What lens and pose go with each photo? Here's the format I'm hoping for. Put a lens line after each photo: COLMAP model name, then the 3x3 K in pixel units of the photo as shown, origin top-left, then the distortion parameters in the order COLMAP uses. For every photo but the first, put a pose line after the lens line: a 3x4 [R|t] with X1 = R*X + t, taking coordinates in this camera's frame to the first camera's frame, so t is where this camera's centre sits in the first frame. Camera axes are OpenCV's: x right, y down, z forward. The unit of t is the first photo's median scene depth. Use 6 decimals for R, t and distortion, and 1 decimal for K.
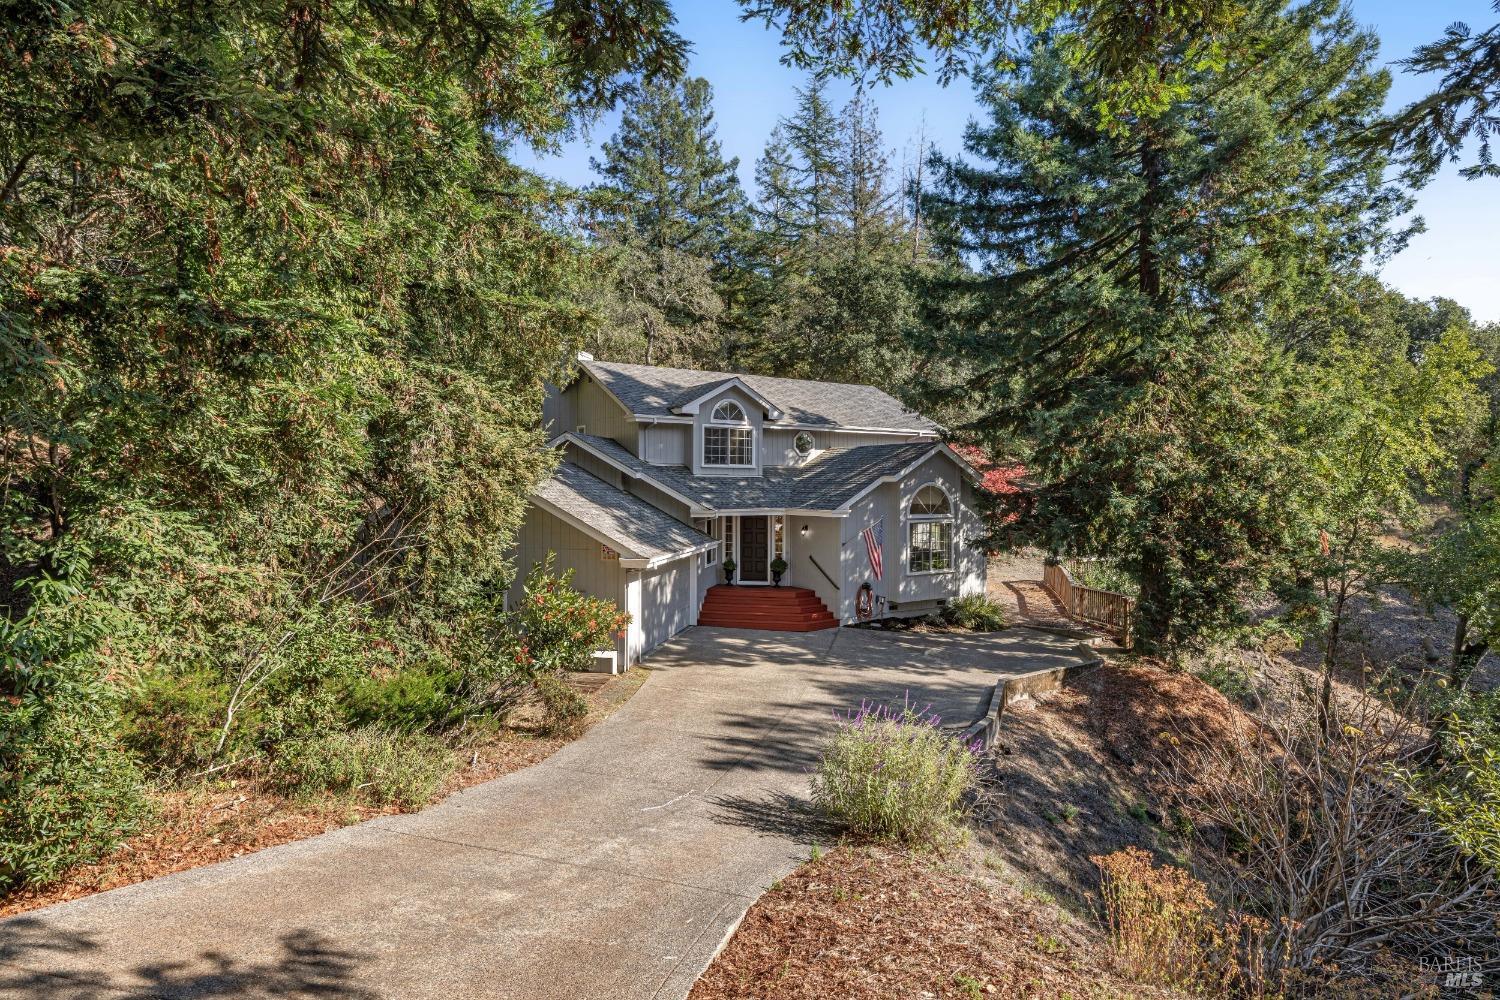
lens RADIAL K [[864.8, 0, 750.0], [0, 864.8, 500.0], [0, 0, 1]] dist [-0.002361, -0.000109]
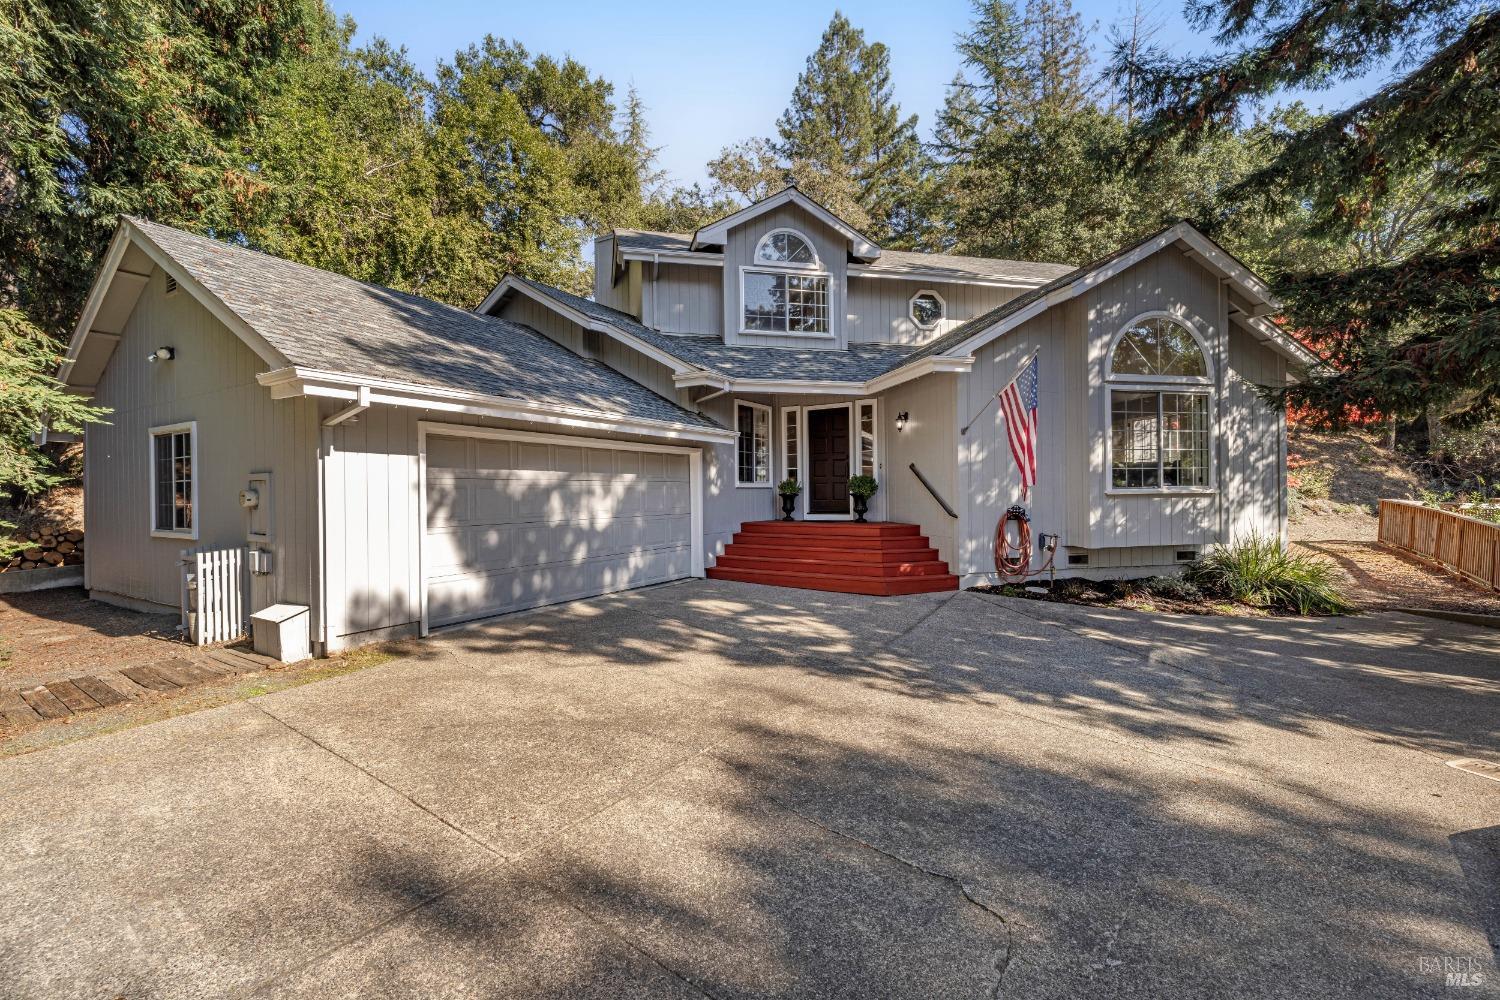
lens RADIAL K [[619.9, 0, 750.0], [0, 619.9, 500.0], [0, 0, 1]] dist [0.002300, 0.000496]
pose [[0.932120, -0.011449, -0.361970, 0.115218], [0.005382, 0.999828, -0.017766, 0.092531], [0.362111, 0.014611, 0.932021, 0.570335]]
